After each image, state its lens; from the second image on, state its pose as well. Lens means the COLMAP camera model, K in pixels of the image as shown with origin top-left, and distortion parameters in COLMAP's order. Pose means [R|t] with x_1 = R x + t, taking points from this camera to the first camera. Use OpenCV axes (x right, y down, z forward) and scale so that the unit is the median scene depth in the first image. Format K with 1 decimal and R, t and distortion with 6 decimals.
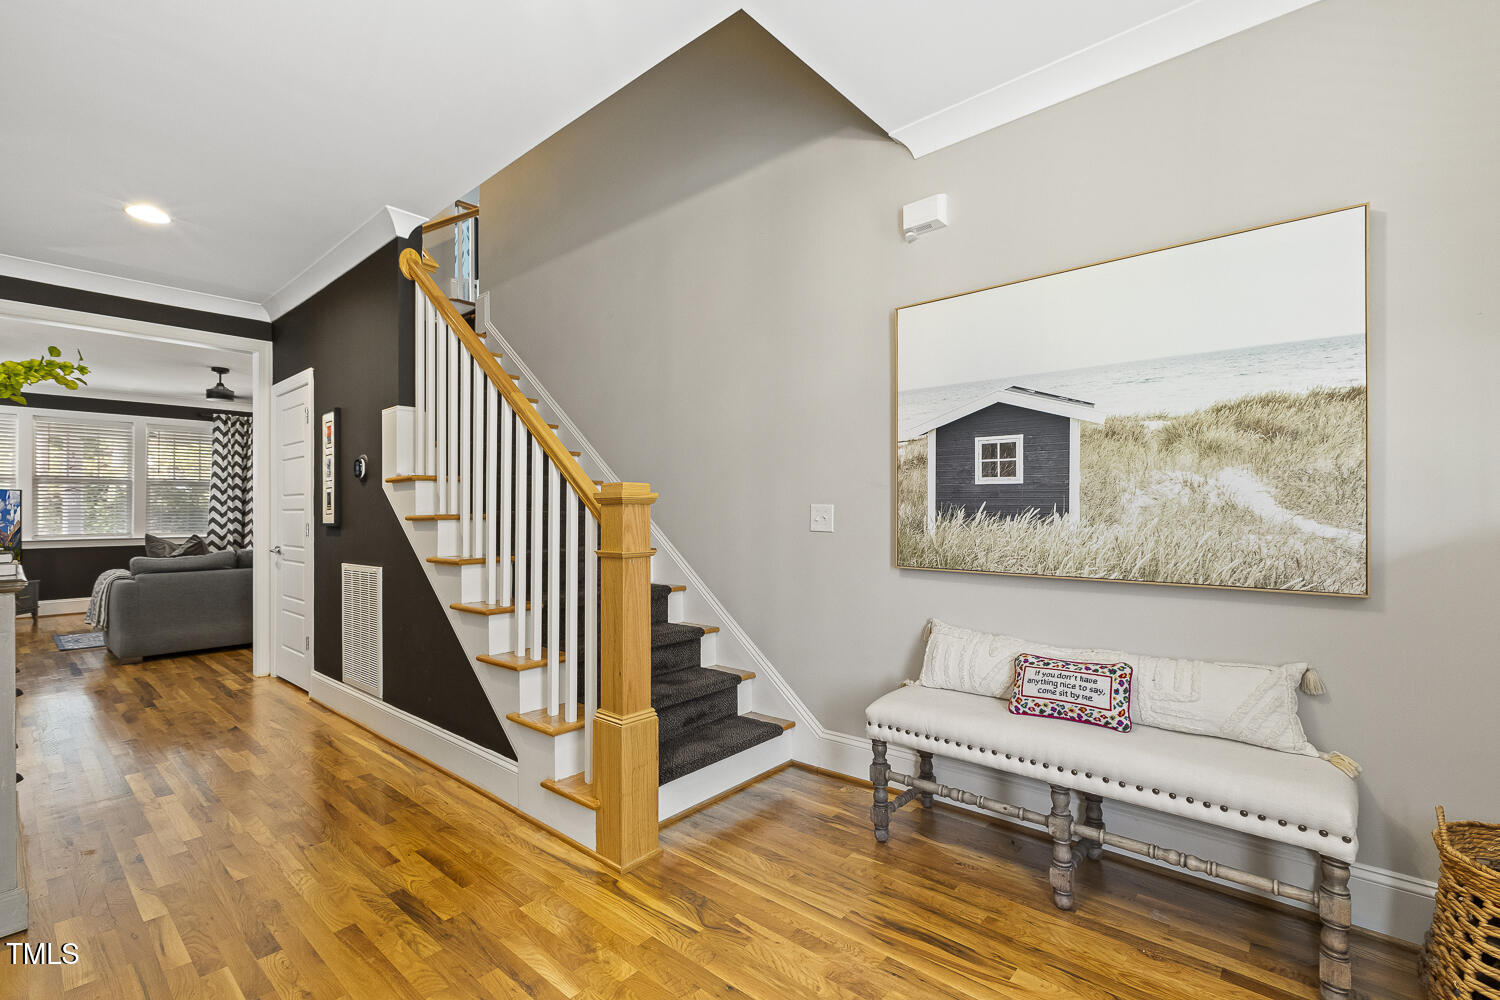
lens RADIAL K [[666.1, 0, 750.8], [0, 666.1, 508.8], [0, 0, 1]] dist [0.000945, -0.000087]
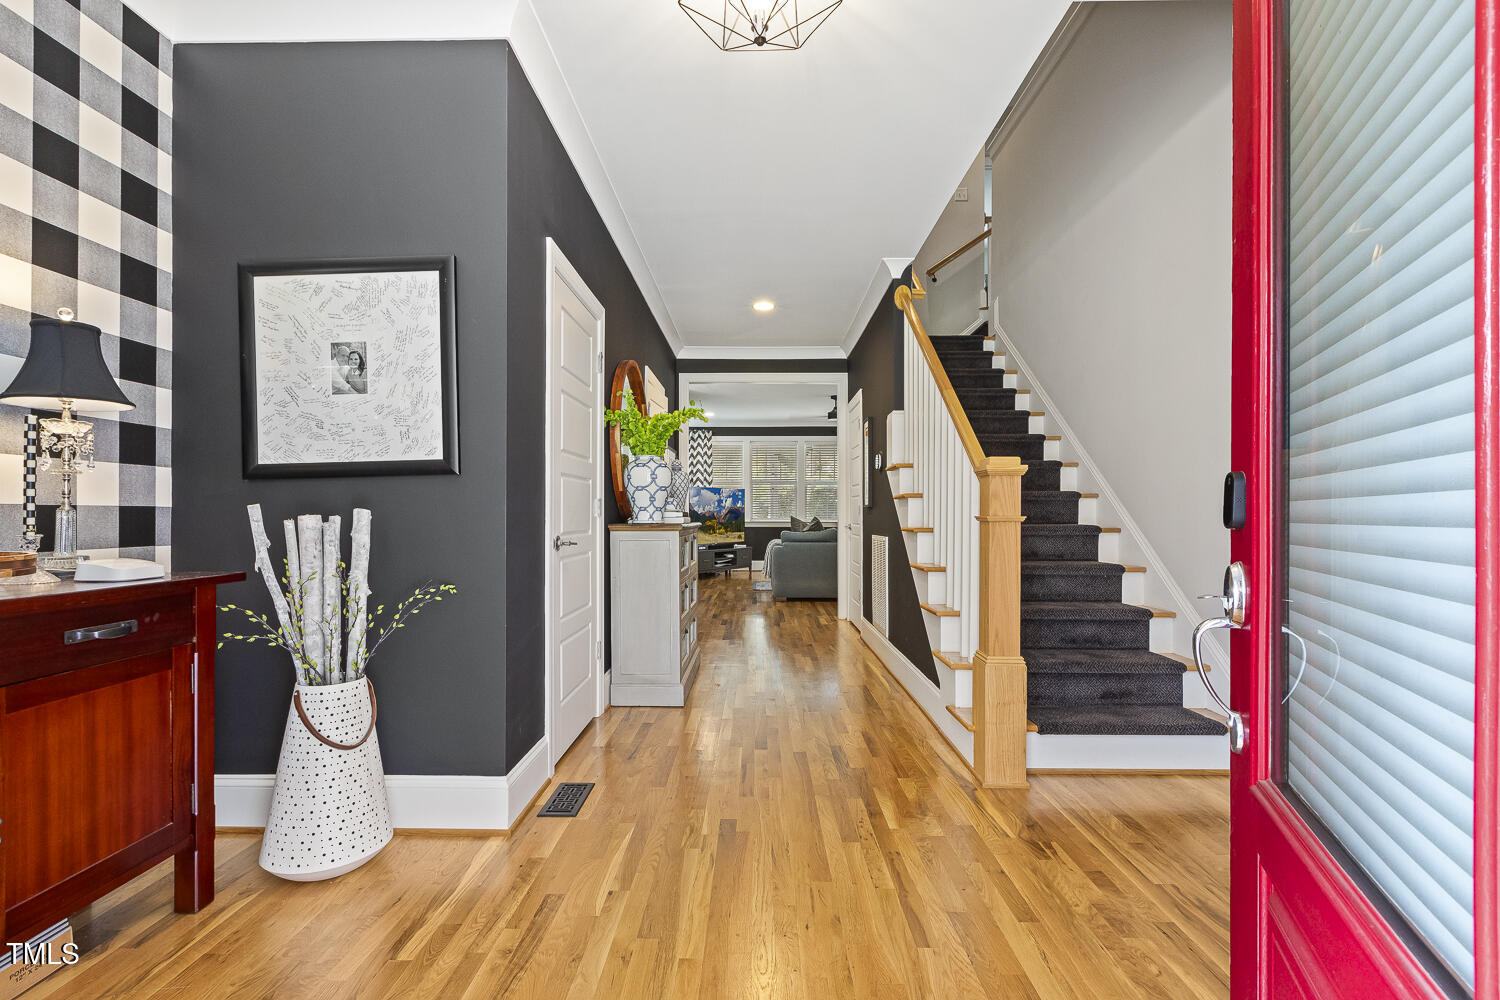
lens RADIAL K [[666.1, 0, 725.8], [0, 666.1, 509.4], [0, 0, 1]] dist [0.000945, -0.000087]
pose [[0.628113, 0.004879, -0.778107, 0.282516], [-0.001778, 0.999987, 0.004836, 0.032000], [0.778120, -0.001654, 0.628113, -0.063856]]
